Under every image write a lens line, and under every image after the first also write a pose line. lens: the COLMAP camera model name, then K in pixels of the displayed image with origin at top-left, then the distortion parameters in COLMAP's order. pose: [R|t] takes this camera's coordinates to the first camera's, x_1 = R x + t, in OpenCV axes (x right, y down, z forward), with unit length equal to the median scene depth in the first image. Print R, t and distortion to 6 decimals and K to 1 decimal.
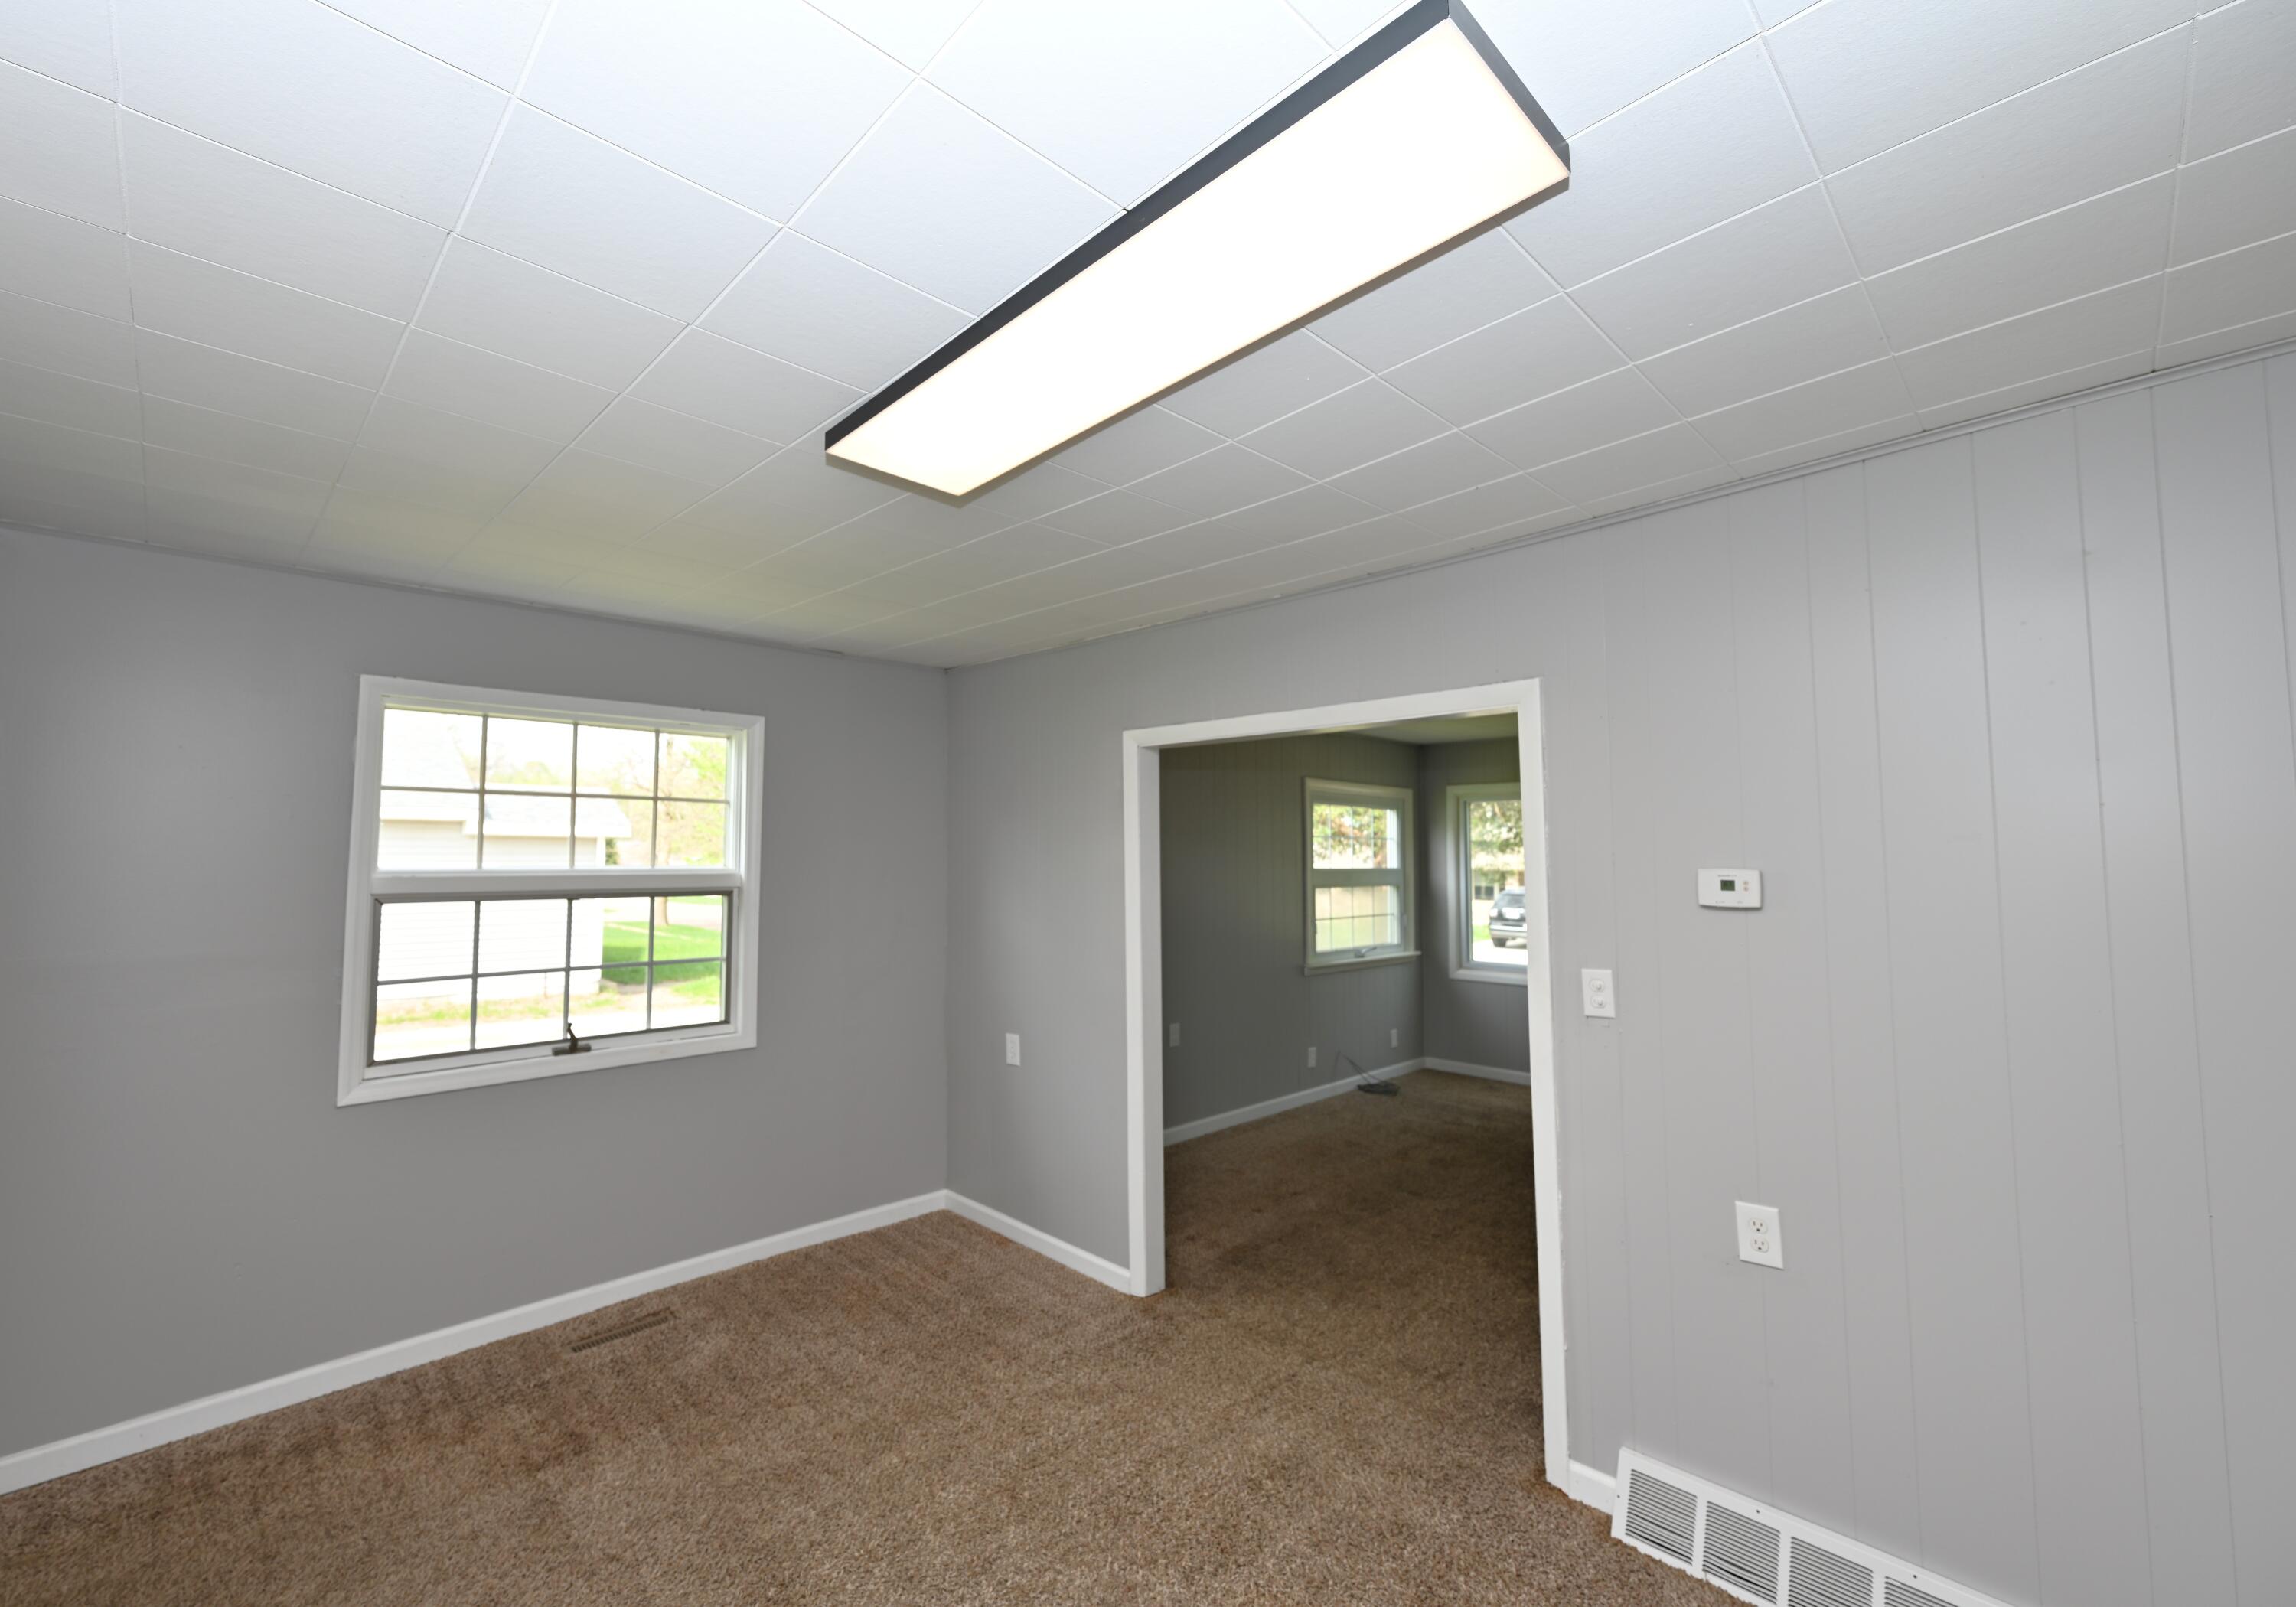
lens RADIAL K [[991.0, 0, 1148.0], [0, 991.0, 803.5], [0, 0, 1]] dist [-0.000852, -0.000553]
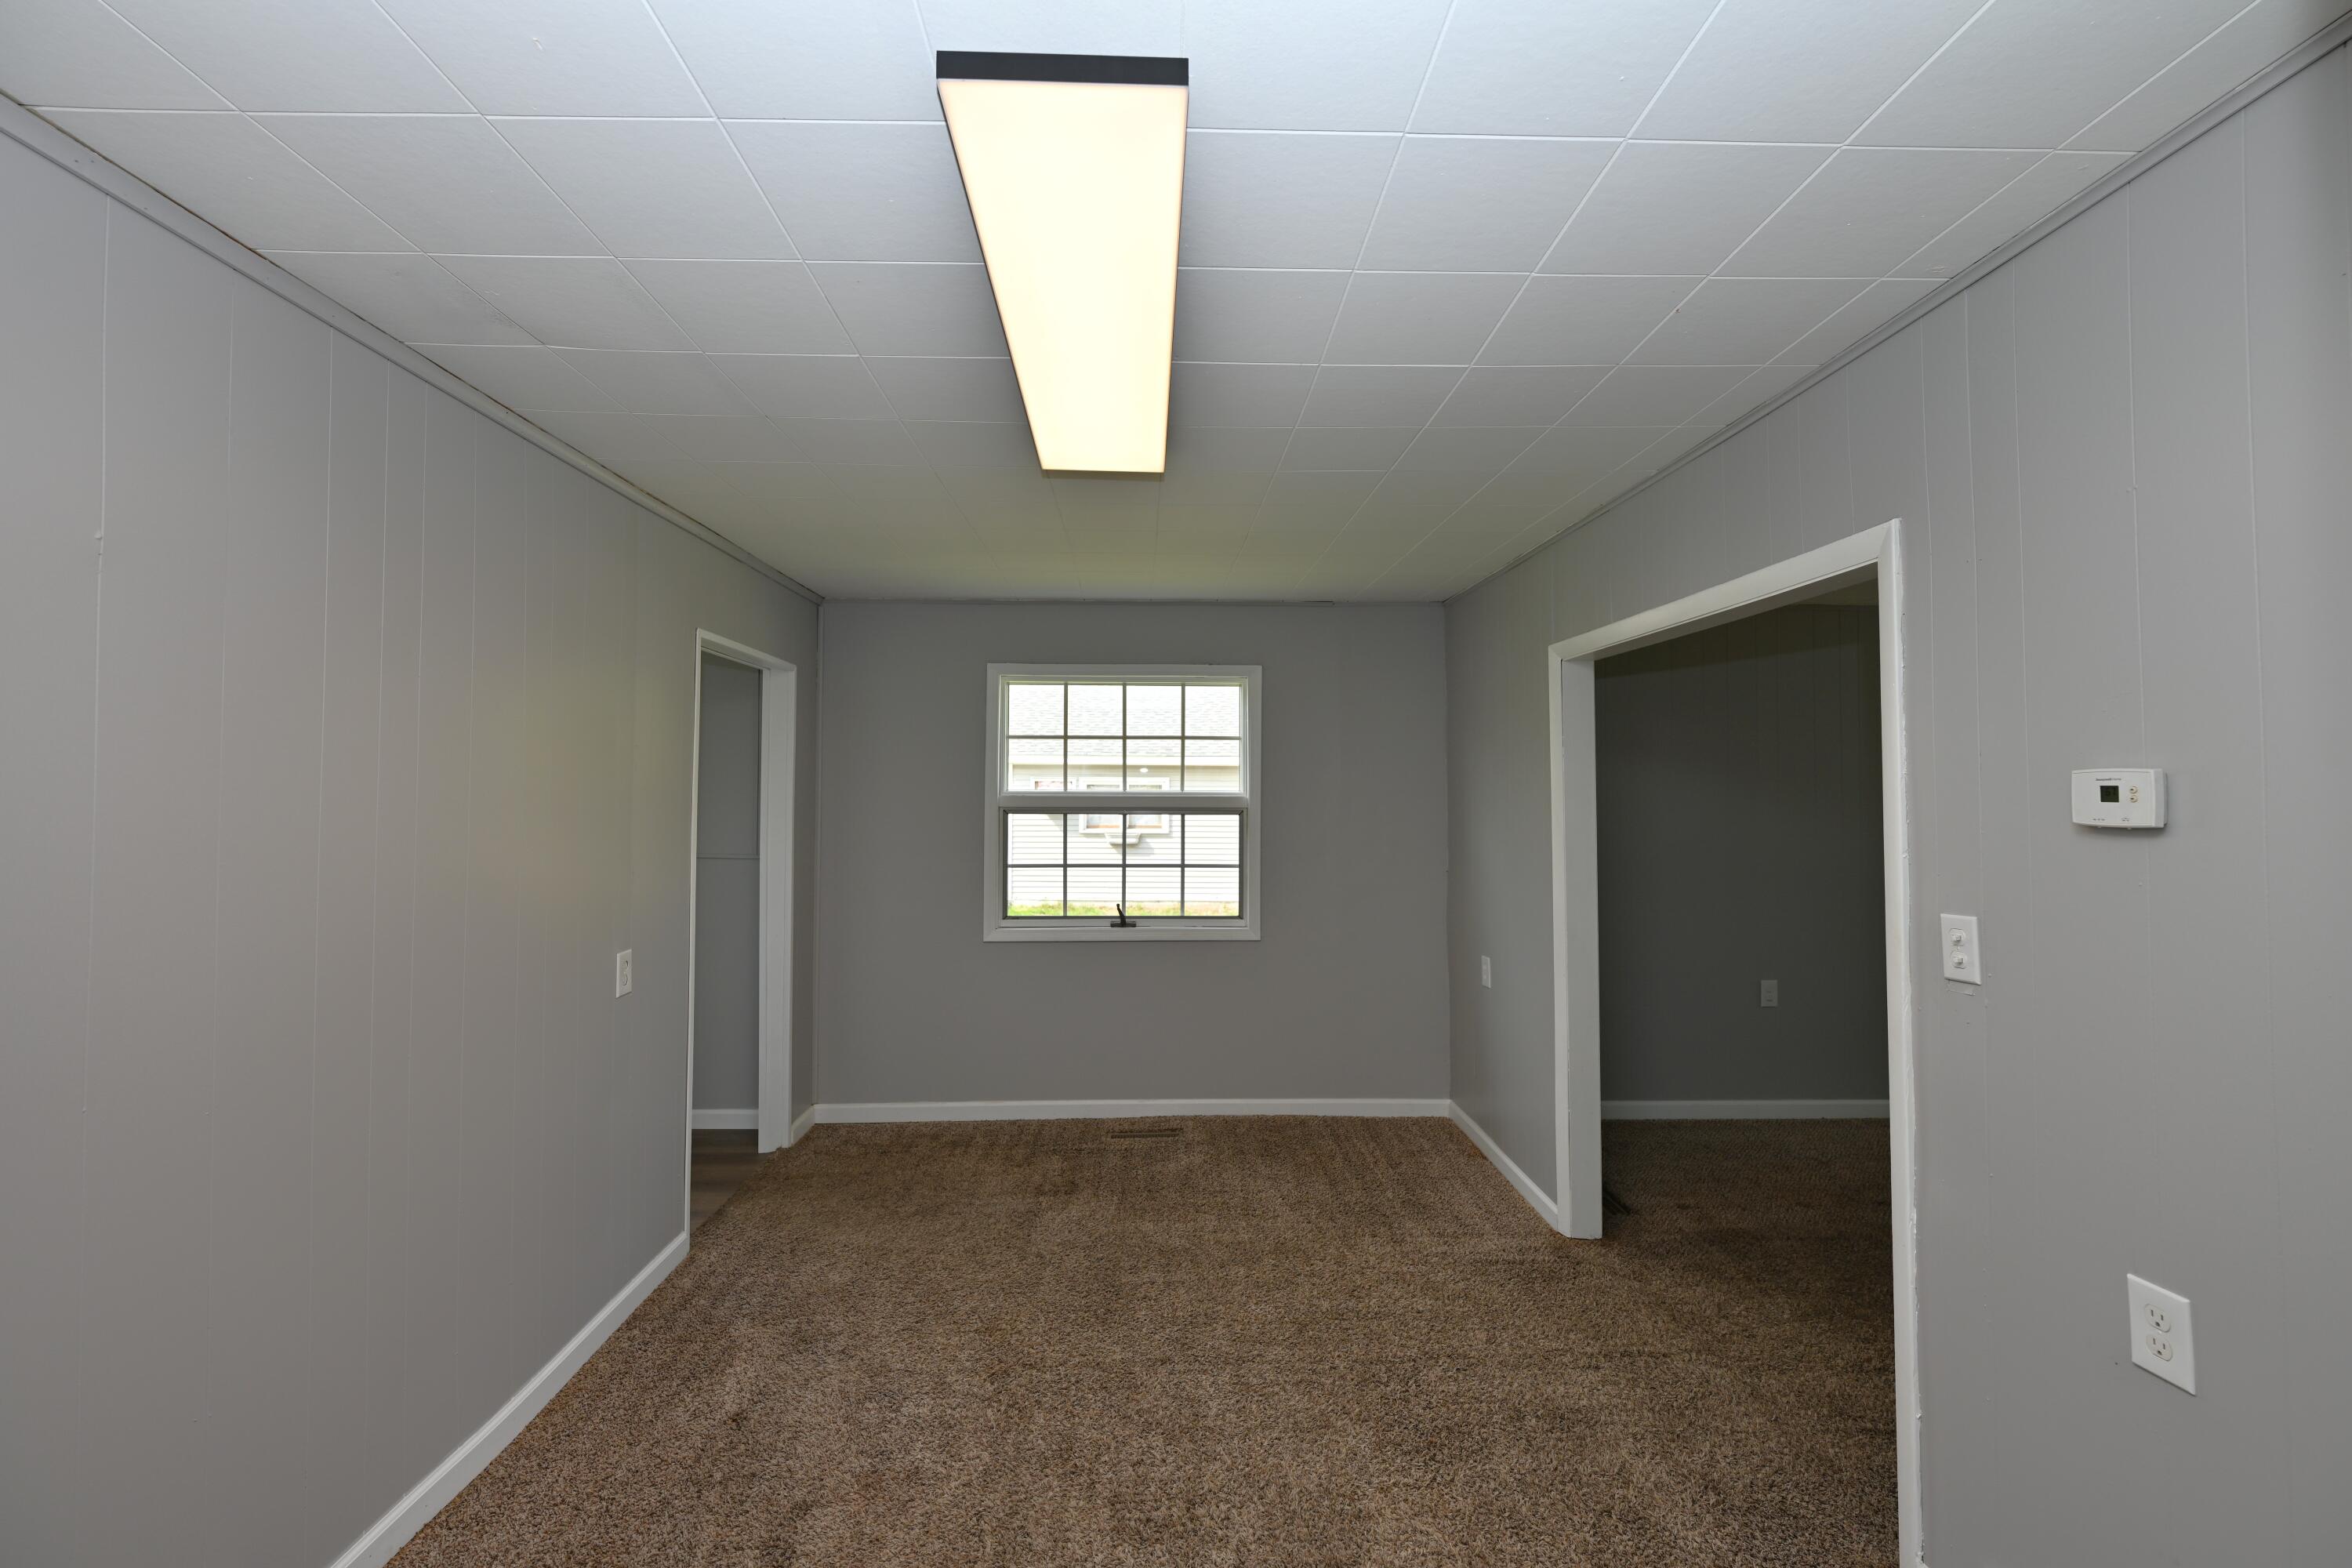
lens RADIAL K [[989.0, 0, 1176.0], [0, 989.0, 784.0], [0, 0, 1]] dist [-0.004629, -0.000390]
pose [[0.725179, -0.010090, -0.688487, 0.442277], [0.036484, 0.999051, 0.023786, 0.028750], [0.687593, -0.042368, 0.724859, 0.079516]]
